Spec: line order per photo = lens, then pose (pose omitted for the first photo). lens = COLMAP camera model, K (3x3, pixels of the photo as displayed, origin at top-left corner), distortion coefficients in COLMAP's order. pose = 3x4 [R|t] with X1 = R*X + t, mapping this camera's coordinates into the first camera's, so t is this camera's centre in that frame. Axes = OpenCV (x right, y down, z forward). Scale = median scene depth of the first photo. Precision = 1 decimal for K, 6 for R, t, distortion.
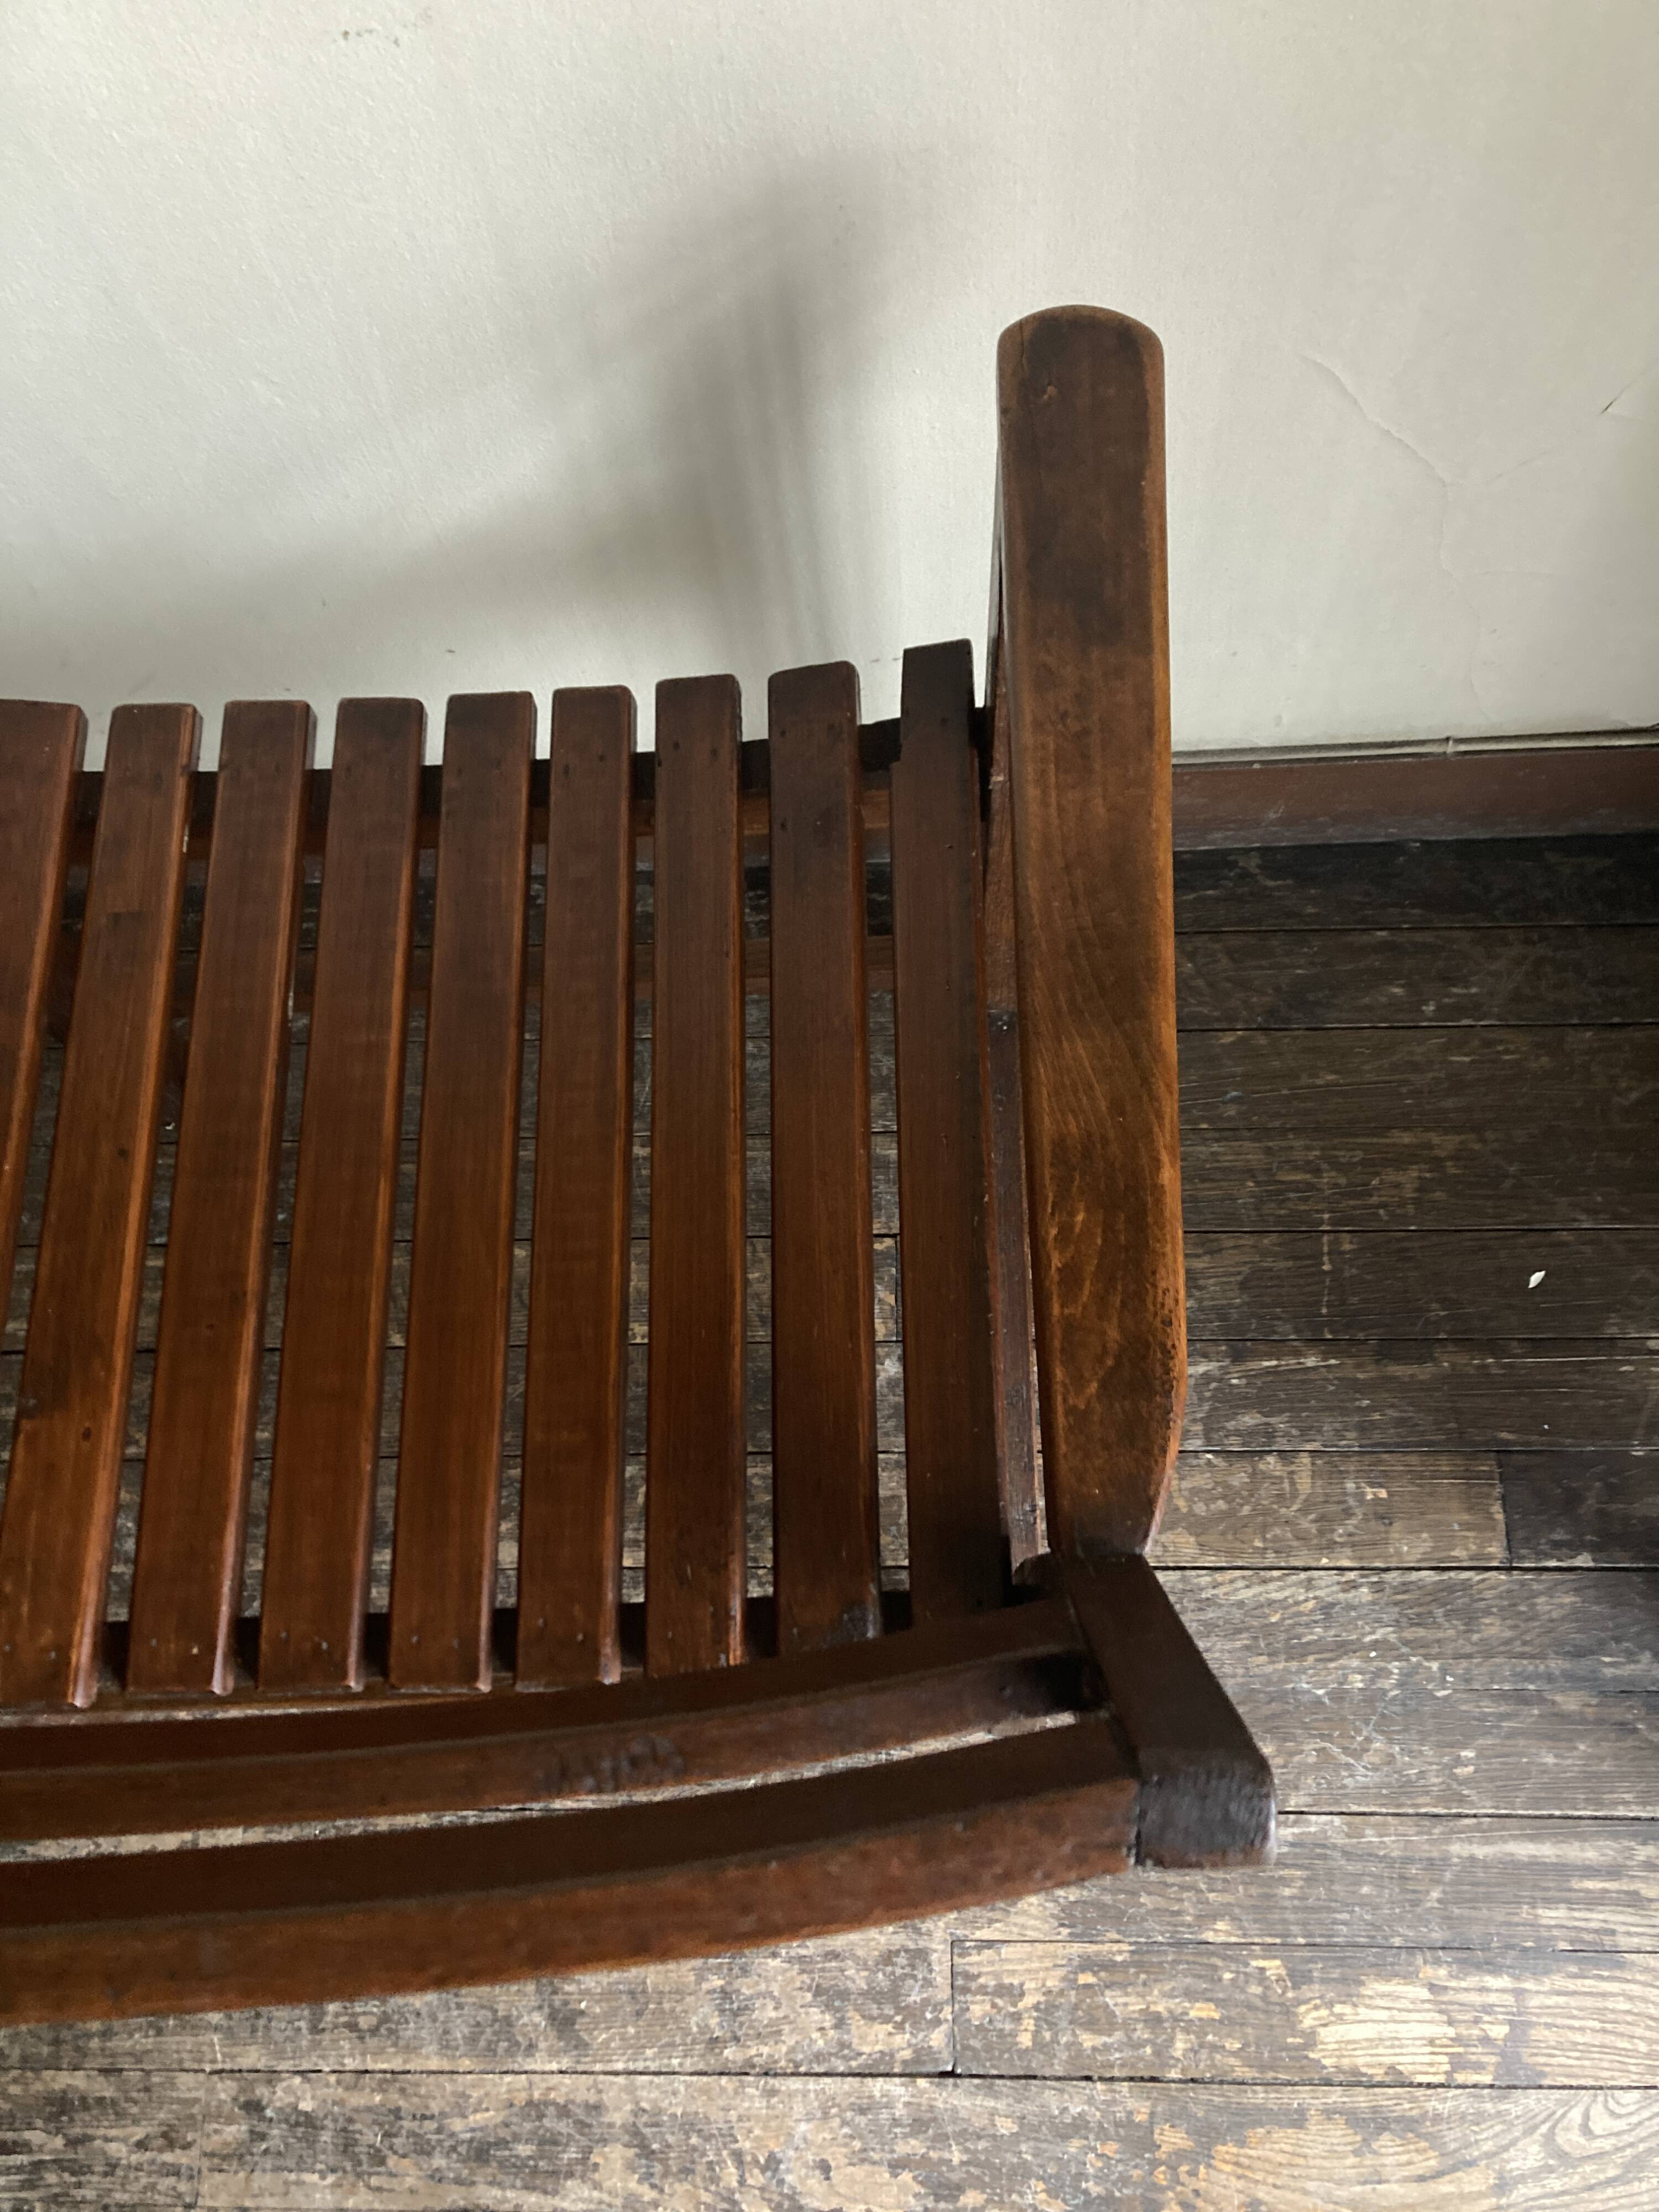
lens RADIAL K [[1770.3, 0, 835.8], [0, 1770.3, 1115.2], [0, 0, 1]] dist [-0.013631, 0.032361]
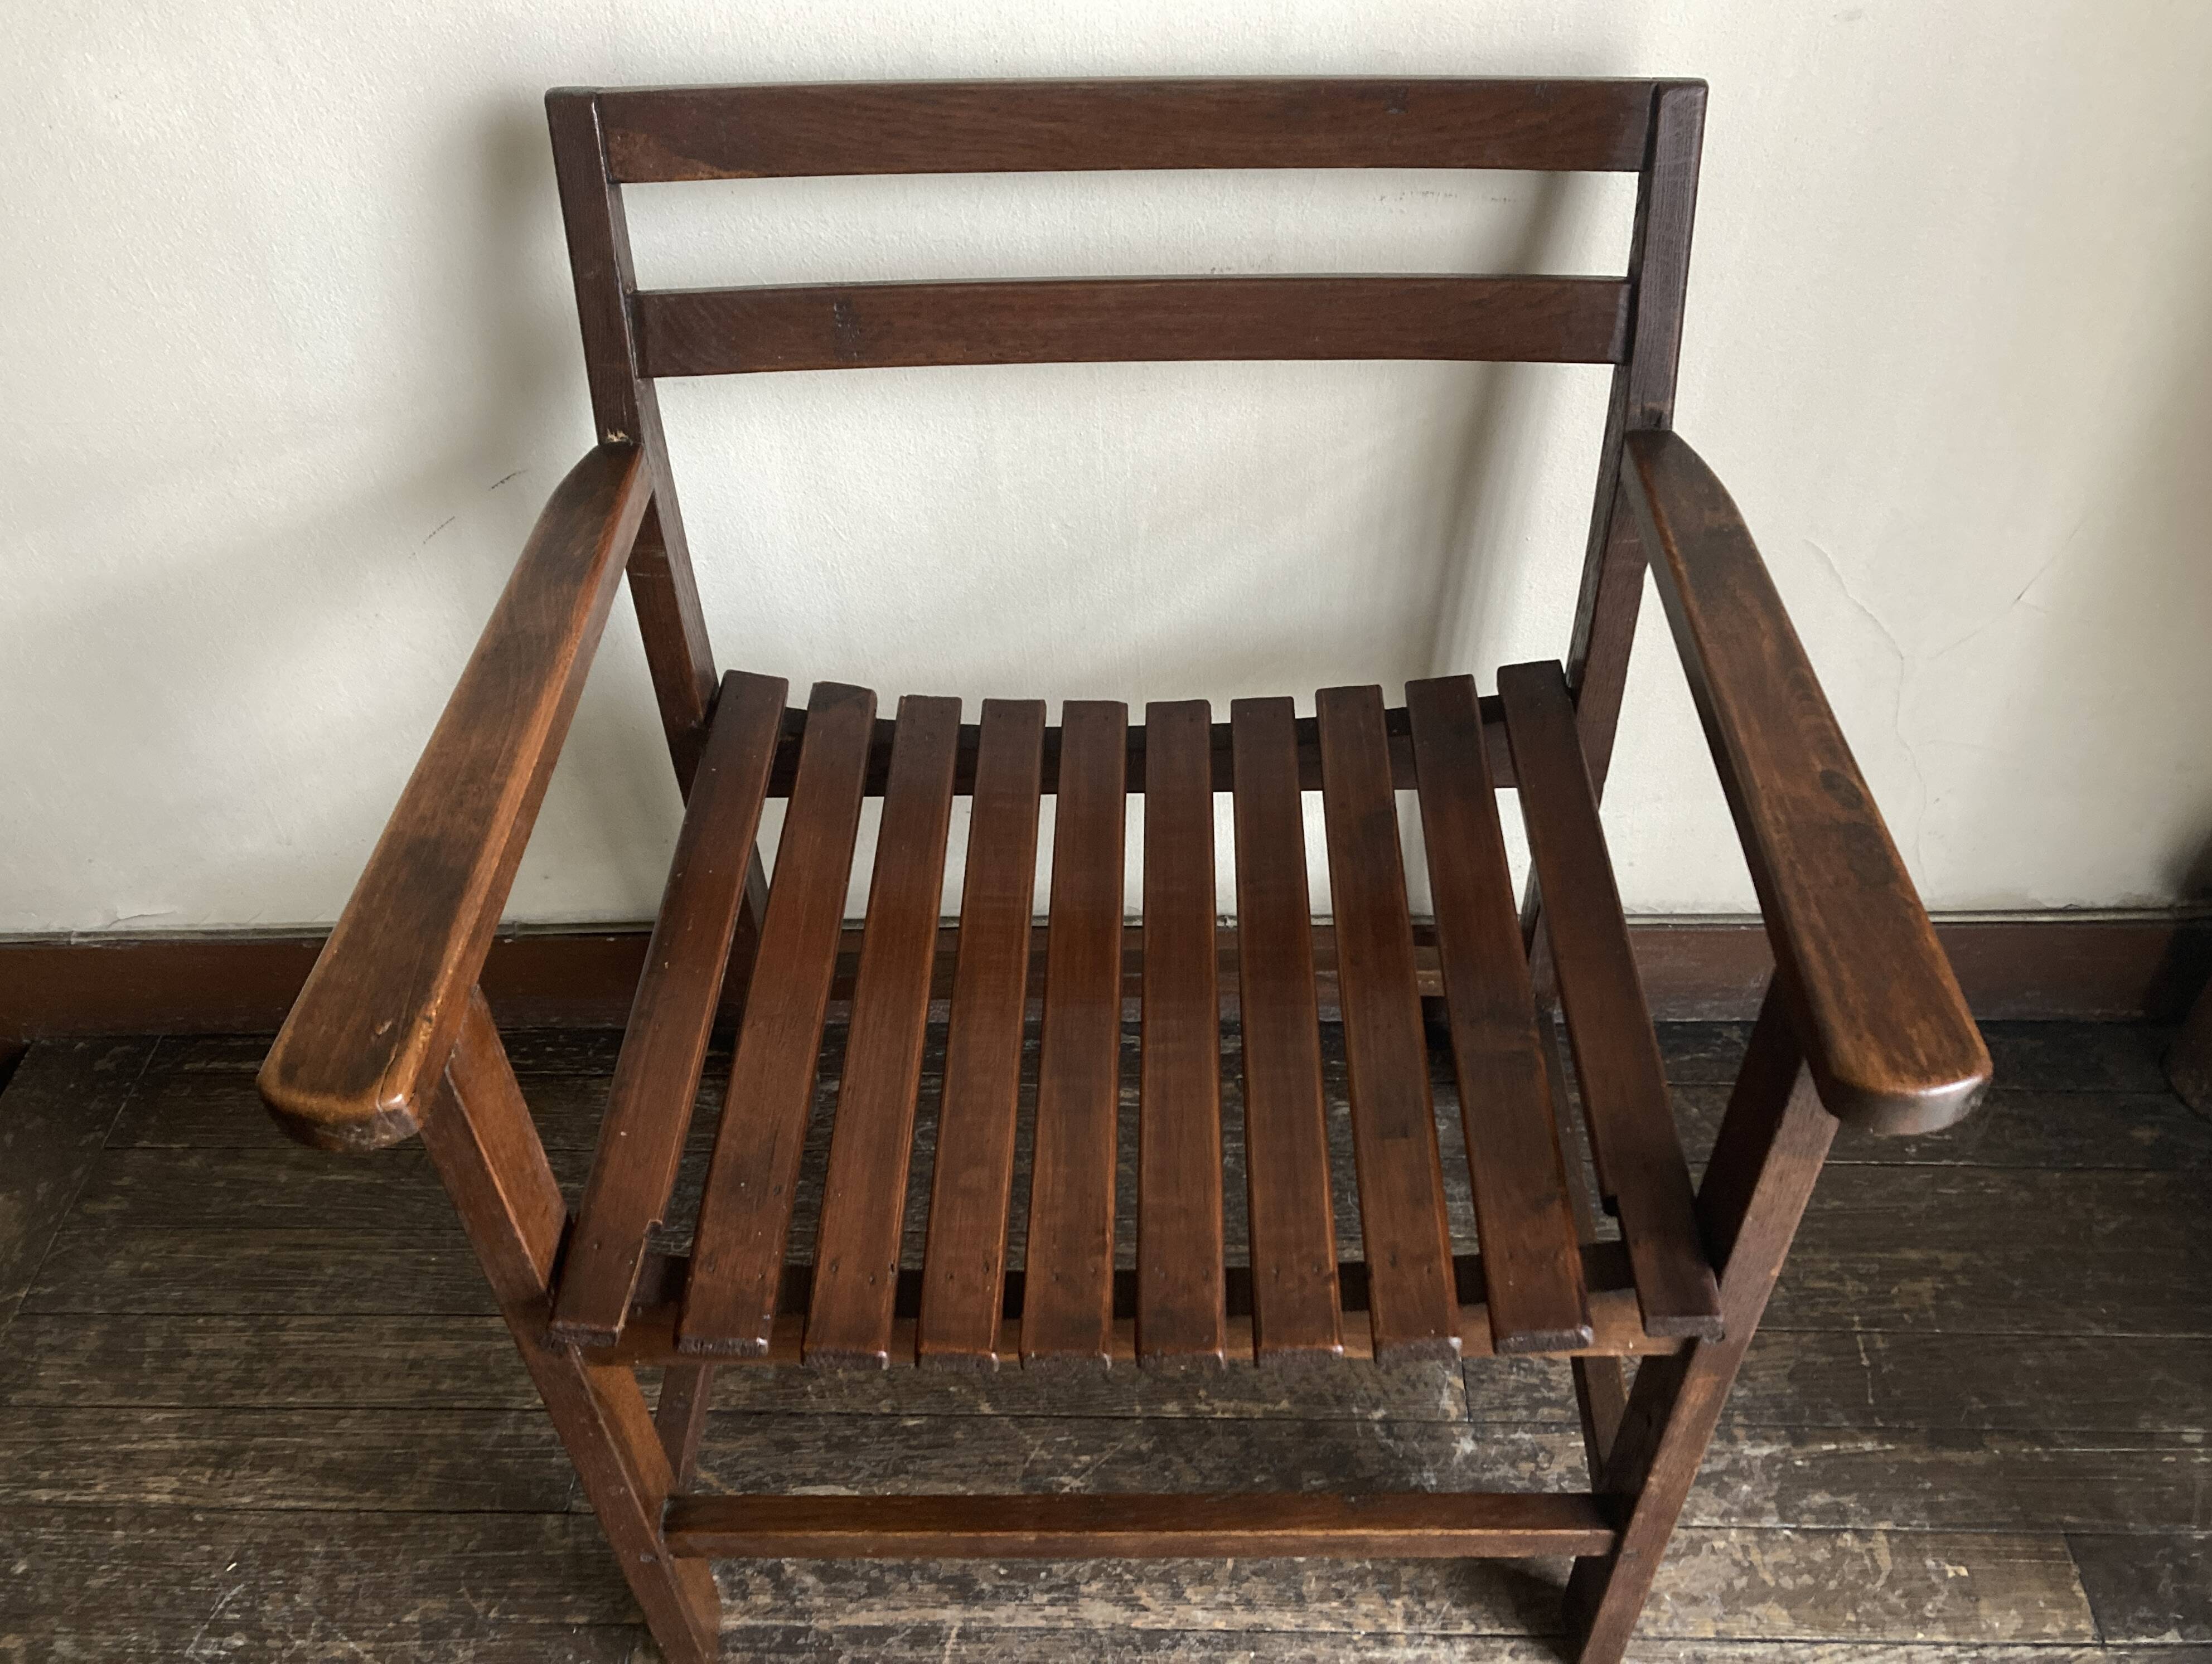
lens RADIAL K [[1800.6, 0, 1146.4], [0, 1800.6, 786.6], [0, 0, 1]] dist [0.004182, -0.002024]
pose [[0.998770, 0.045311, 0.020121, -0.217647], [-0.030616, 0.882921, -0.468523, 0.337979], [-0.038995, 0.467331, 0.883222, -0.121815]]
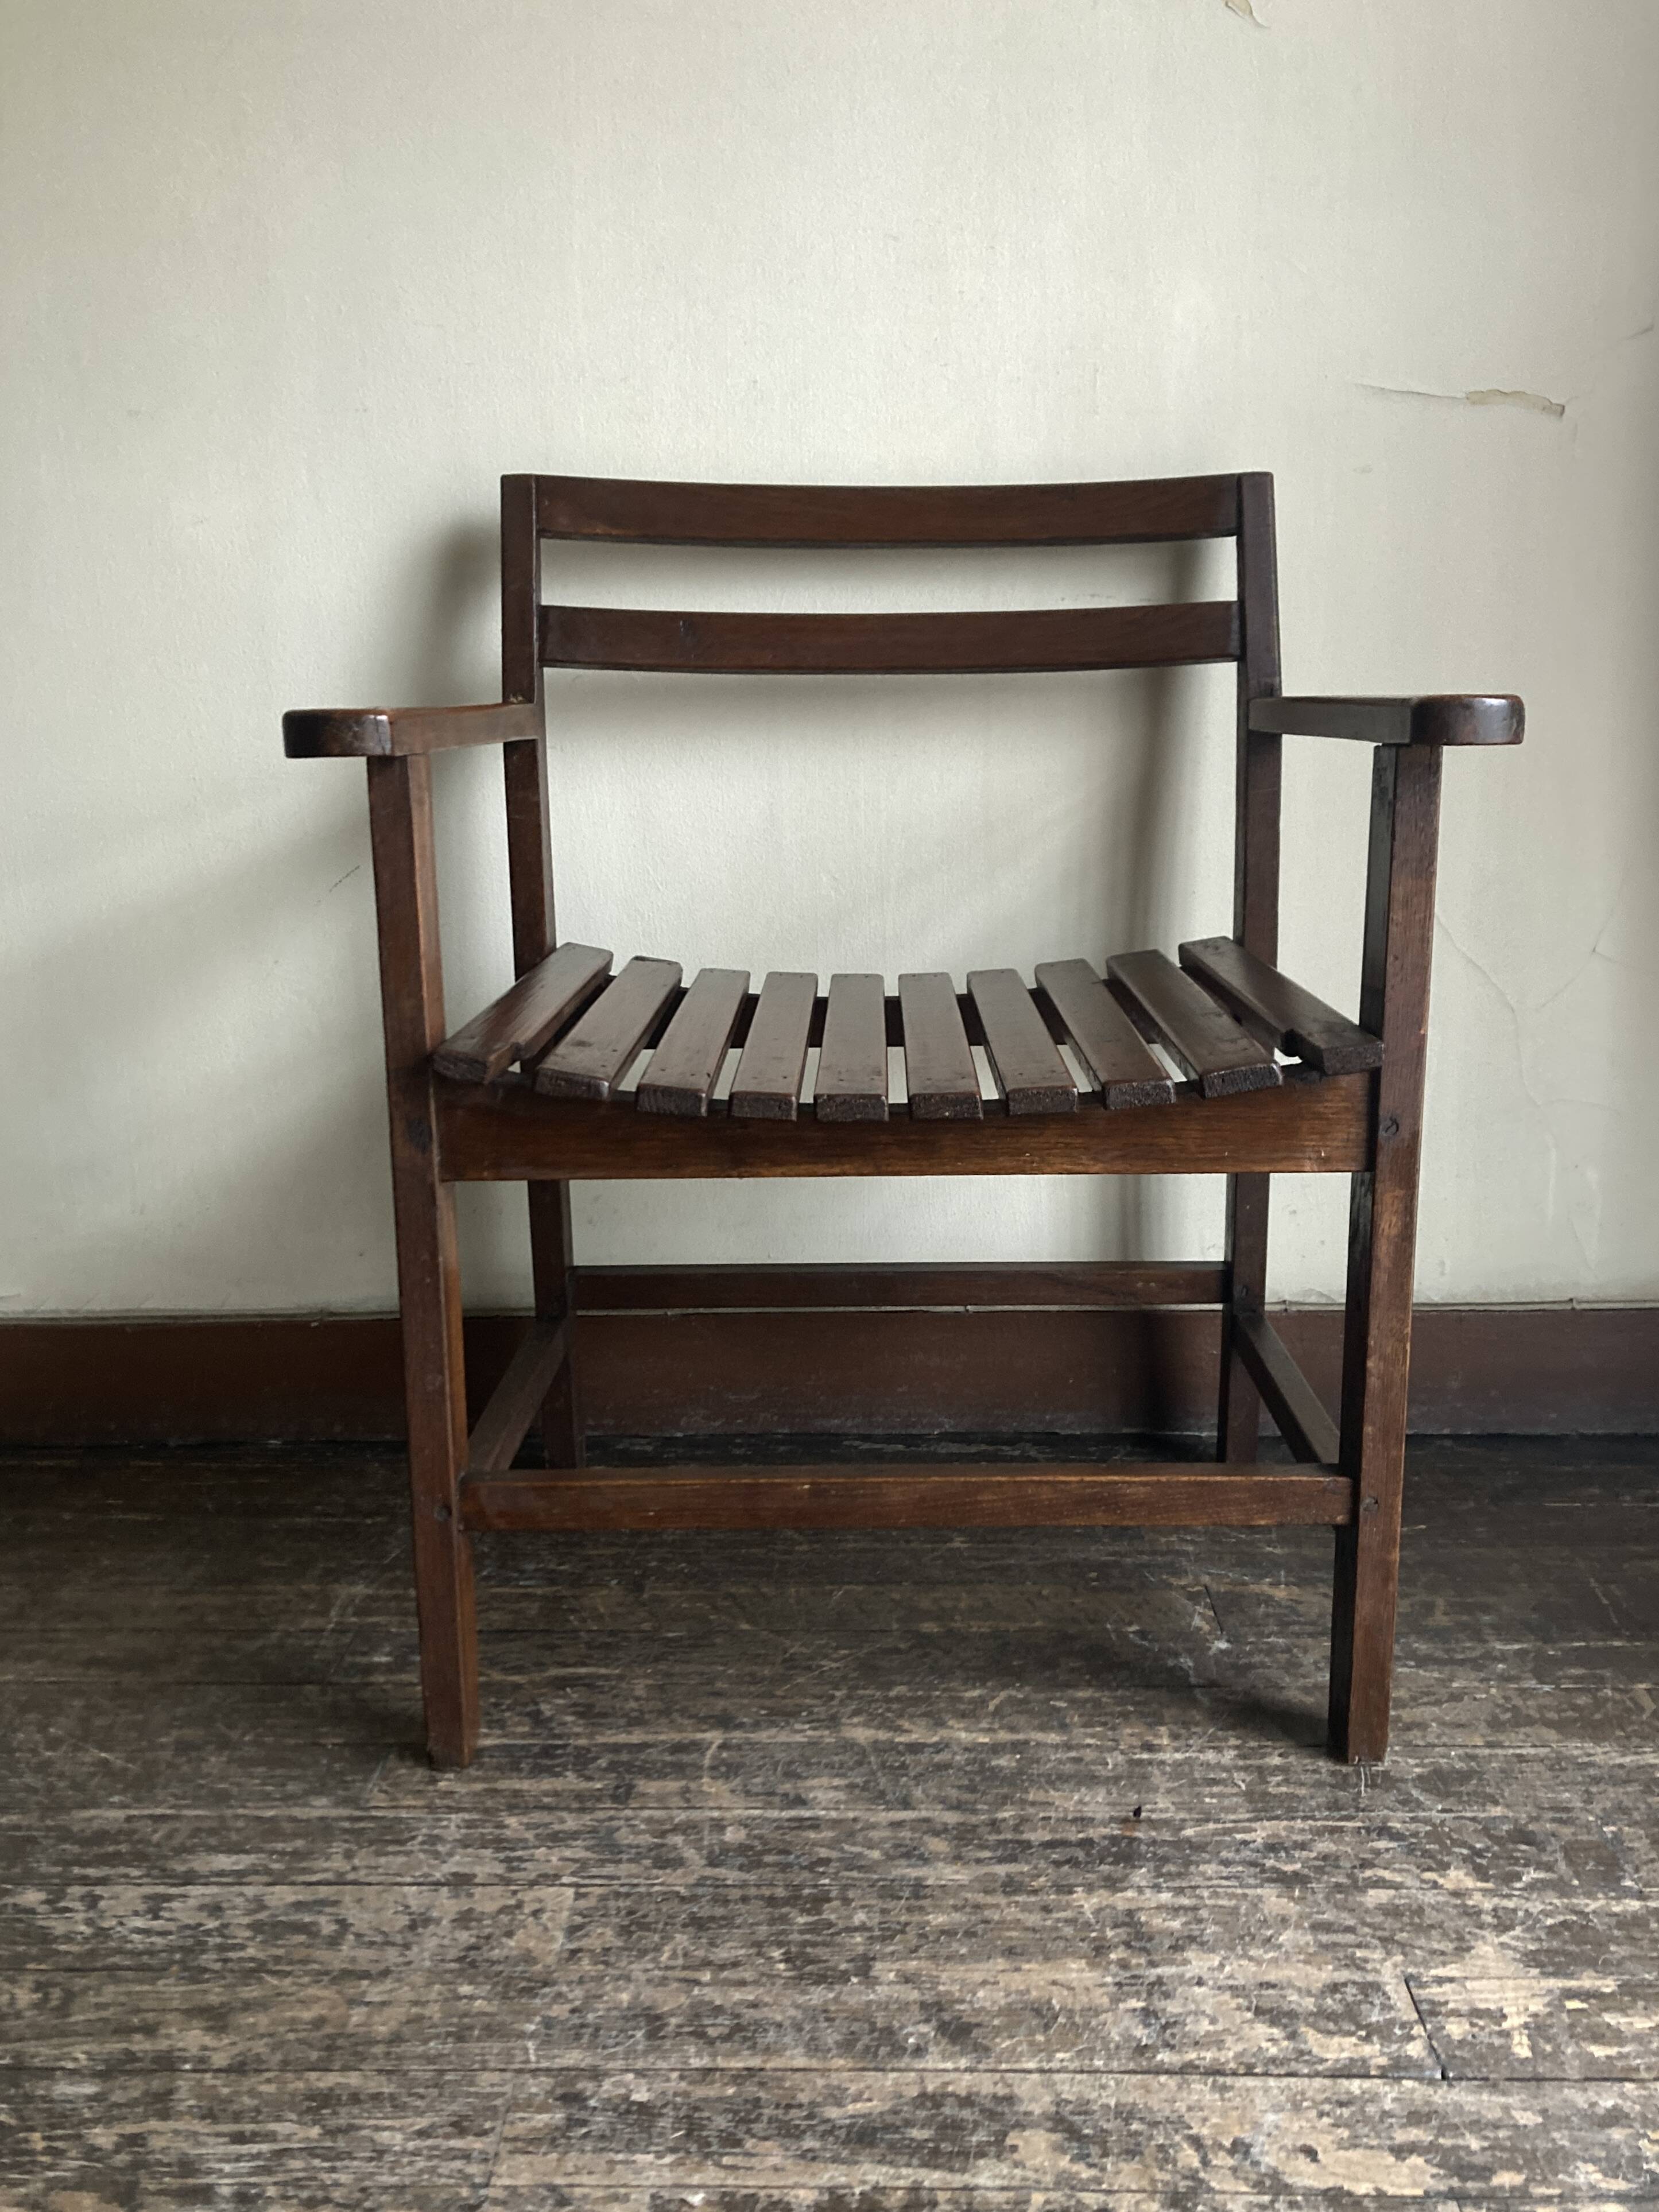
lens RADIAL K [[1853.9, 0, 855.3], [0, 1853.9, 1107.9], [0, 0, 1]] dist [-0.013148, 0.041204]
pose [[0.998716, 0.050412, -0.005022, -0.218423], [-0.030572, 0.520680, -0.853204, 1.025855], [-0.040397, 0.852262, 0.521553, 0.180480]]
